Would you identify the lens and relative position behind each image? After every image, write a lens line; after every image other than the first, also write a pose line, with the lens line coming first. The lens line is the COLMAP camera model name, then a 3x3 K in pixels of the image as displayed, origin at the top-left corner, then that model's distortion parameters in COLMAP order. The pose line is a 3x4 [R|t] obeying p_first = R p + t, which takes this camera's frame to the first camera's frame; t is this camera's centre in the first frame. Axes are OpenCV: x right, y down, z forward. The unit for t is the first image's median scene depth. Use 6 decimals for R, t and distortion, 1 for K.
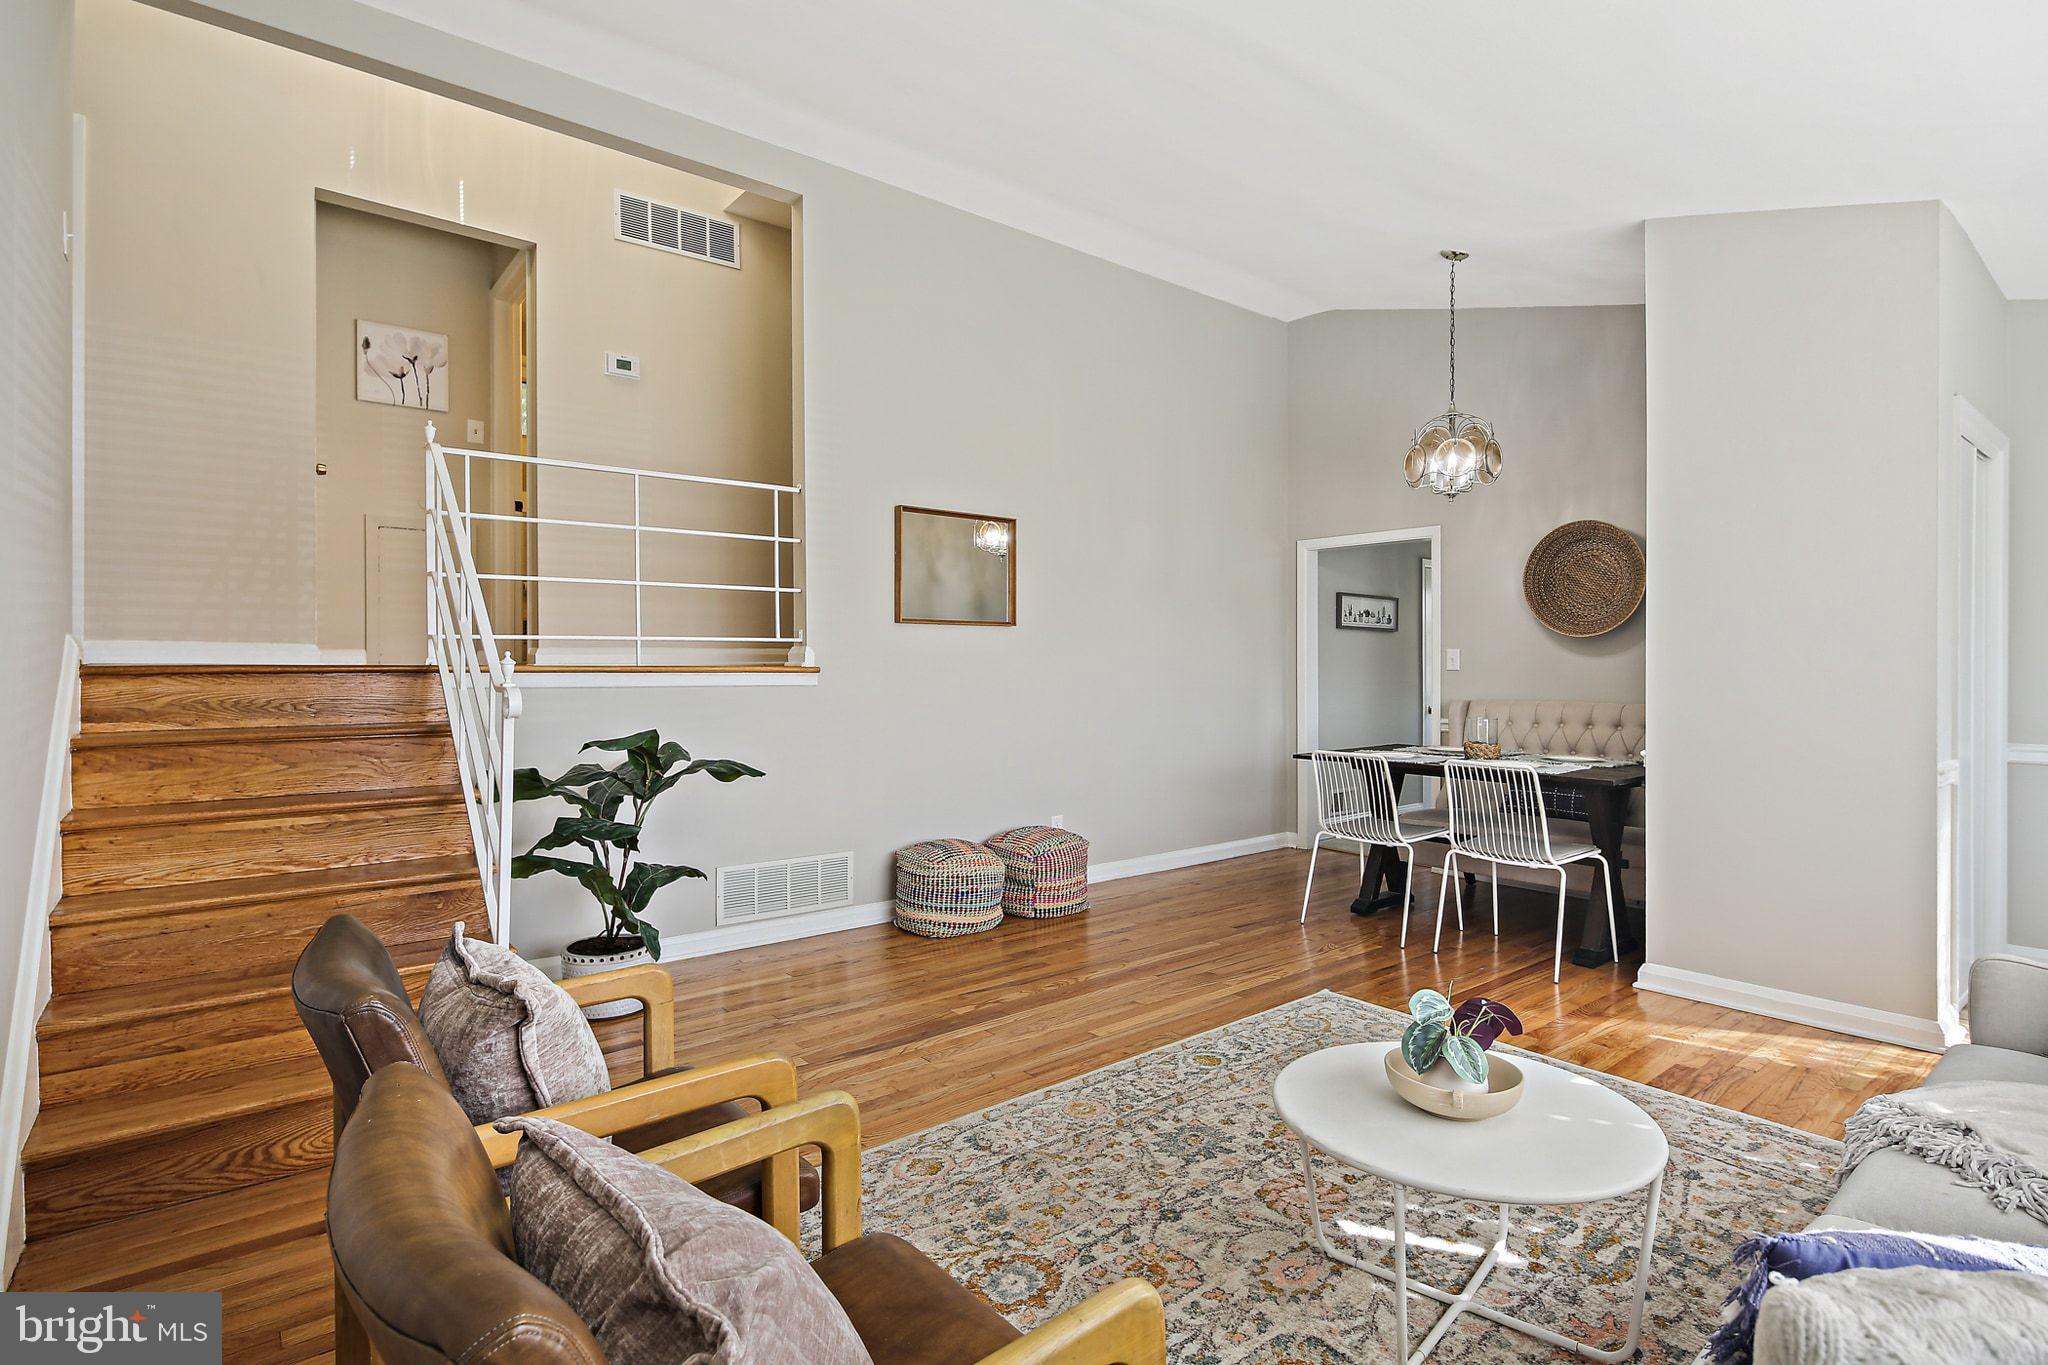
lens RADIAL K [[1006.1, 0, 1019.5], [0, 1006.1, 674.5], [0, 0, 1]] dist [-0.000673, -0.002127]
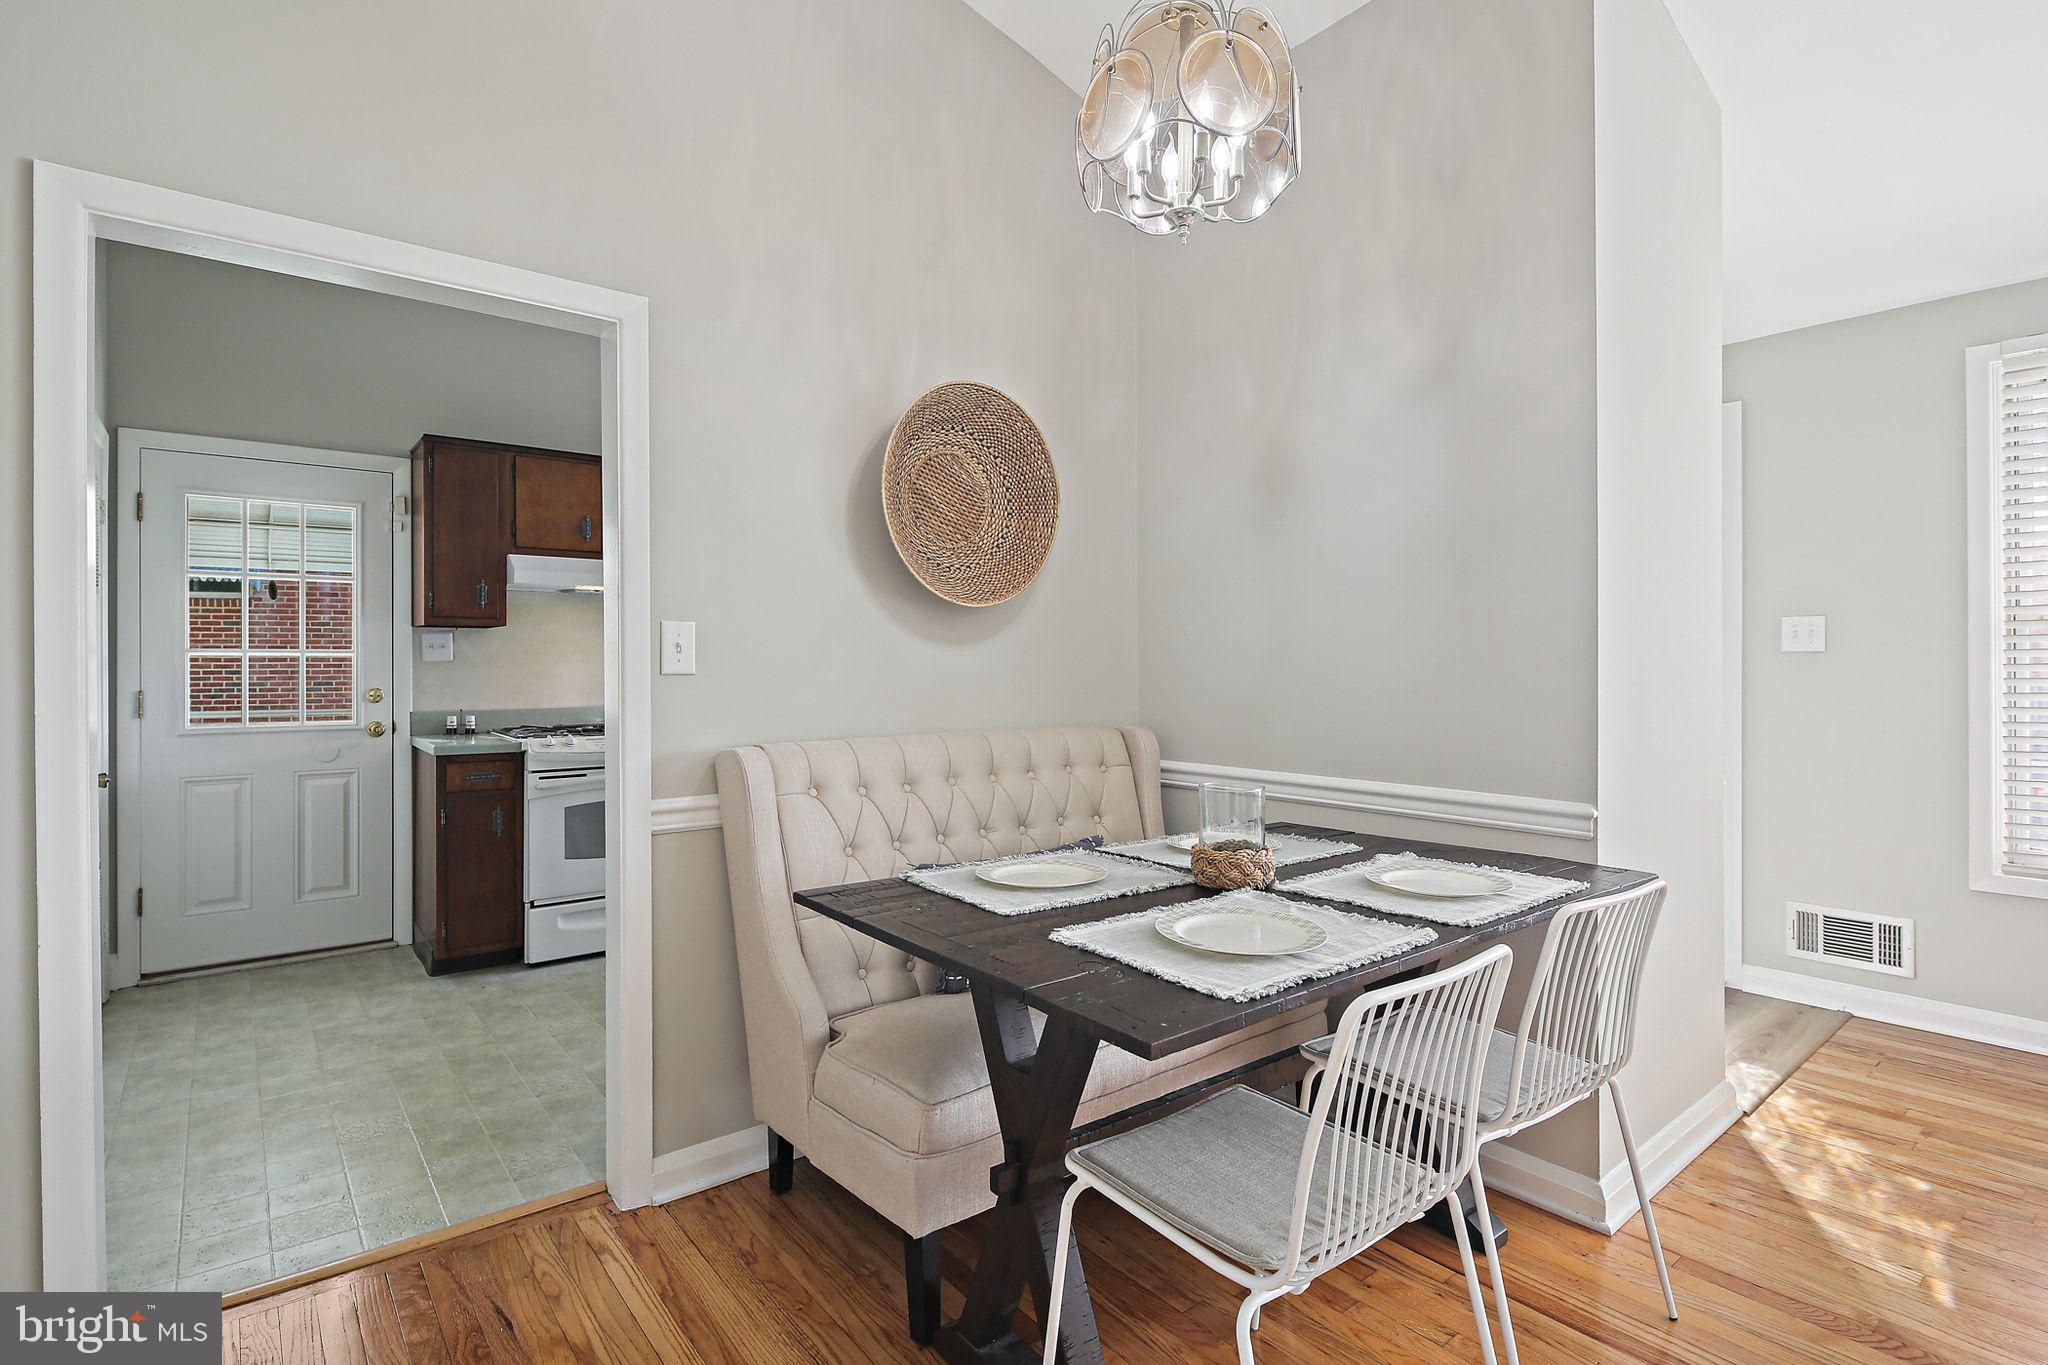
lens RADIAL K [[1006.1, 0, 1028.9], [0, 1006.1, 671.3], [0, 0, 1]] dist [-0.000673, -0.002127]
pose [[-0.001349, -0.007338, 0.999972, 0.062881], [0.009657, 0.999926, 0.007350, -0.013659], [-0.999952, 0.009666, -0.001278, 1.670828]]
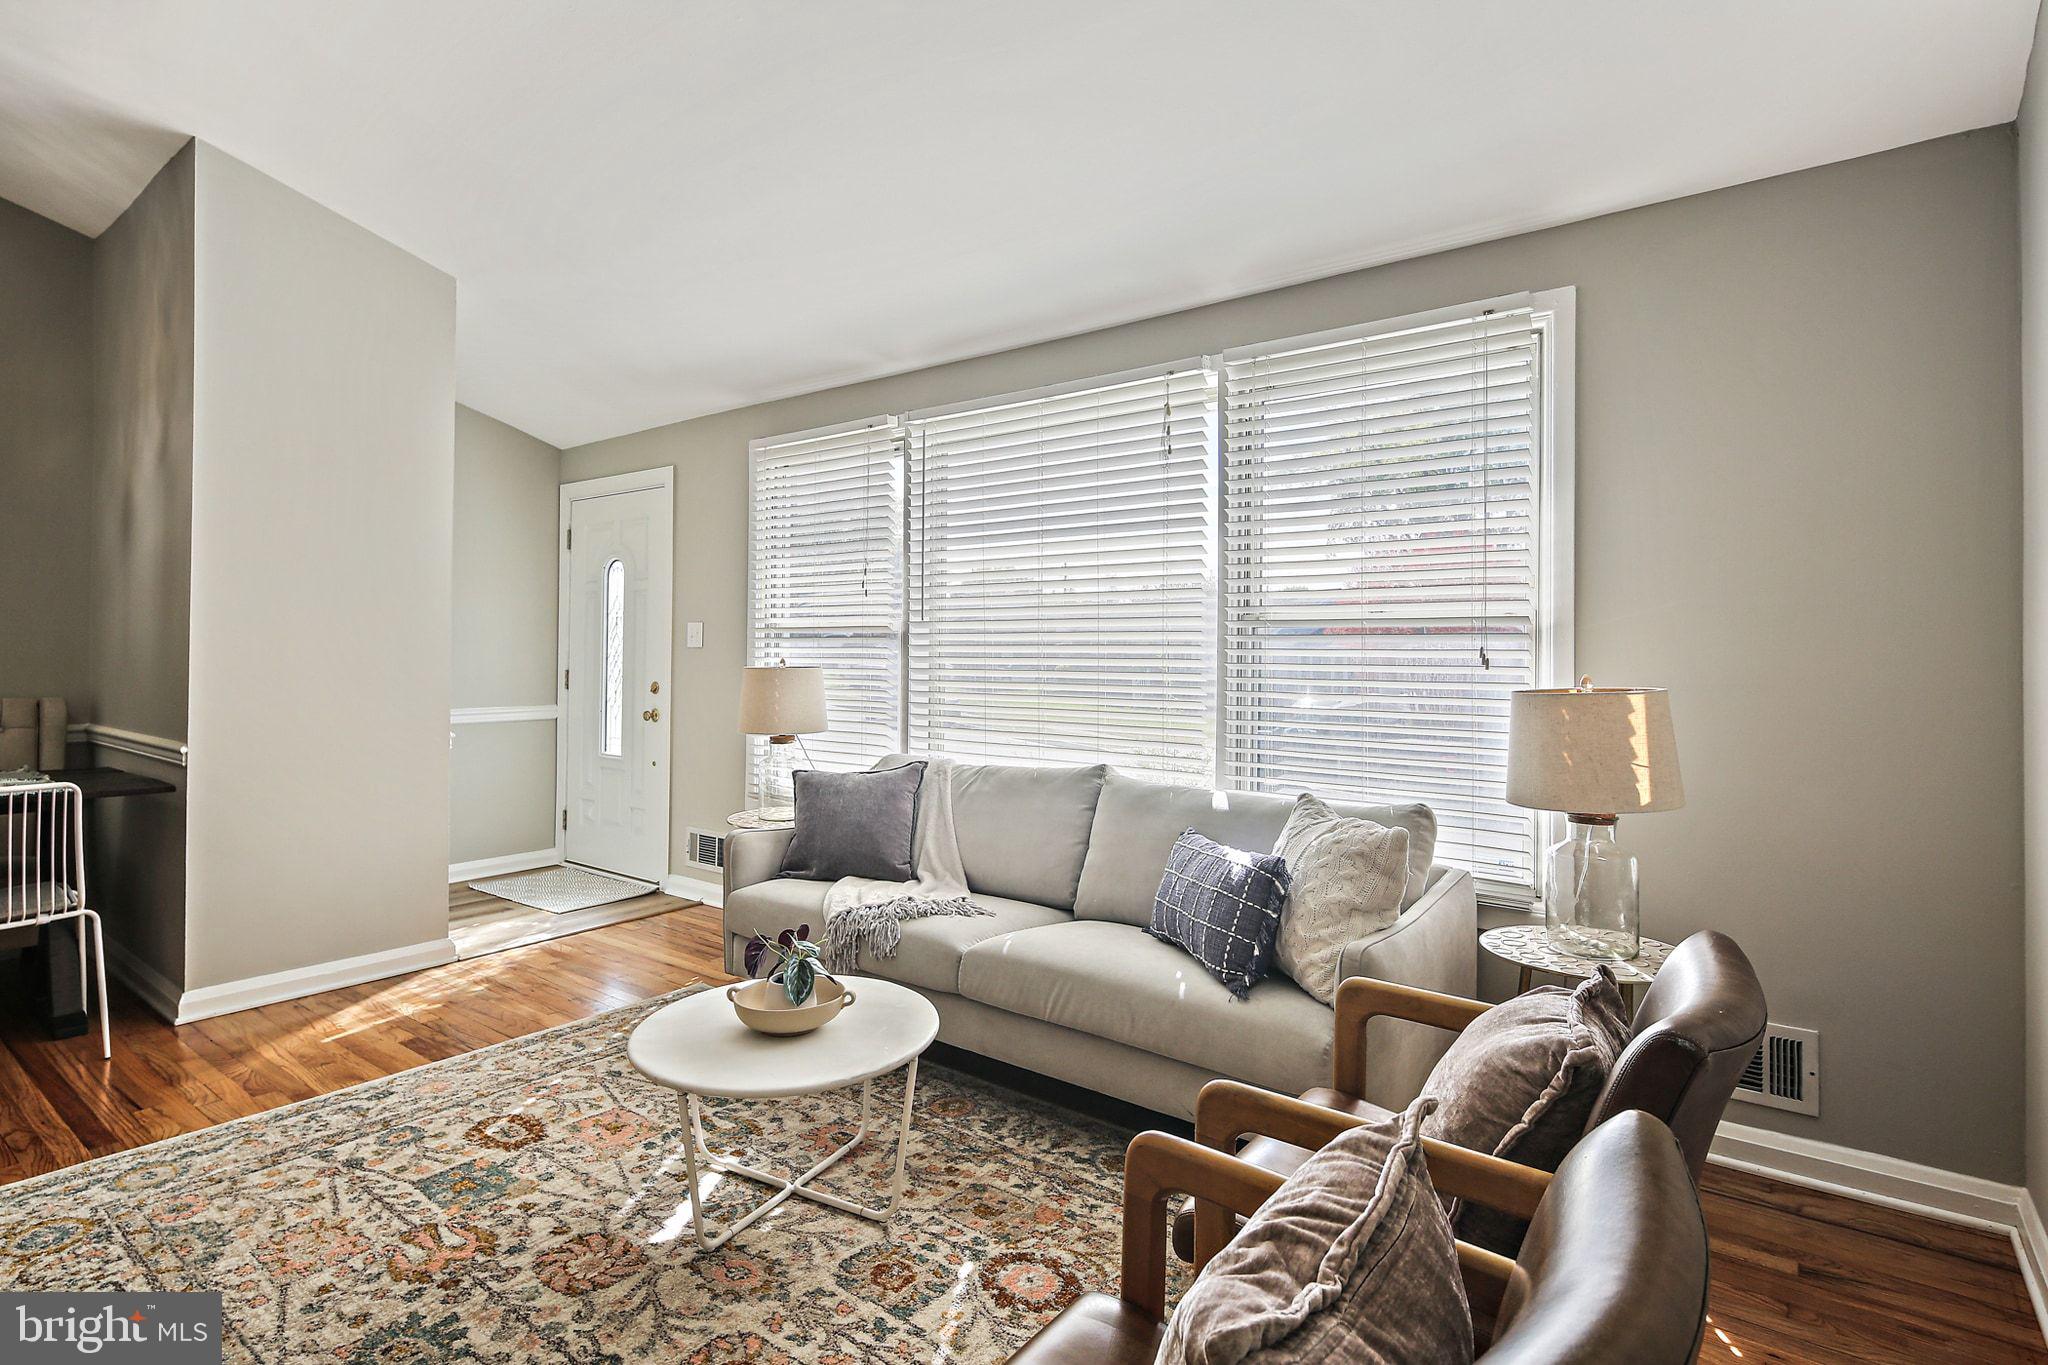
lens RADIAL K [[1006.1, 0, 1017.7], [0, 1006.1, 664.0], [0, 0, 1]] dist [-0.000673, -0.002127]
pose [[-0.232496, -0.007219, 0.972571, -0.487592], [0.001607, 0.999968, 0.007806, -0.003656], [-0.972596, 0.003378, -0.232477, 0.634692]]
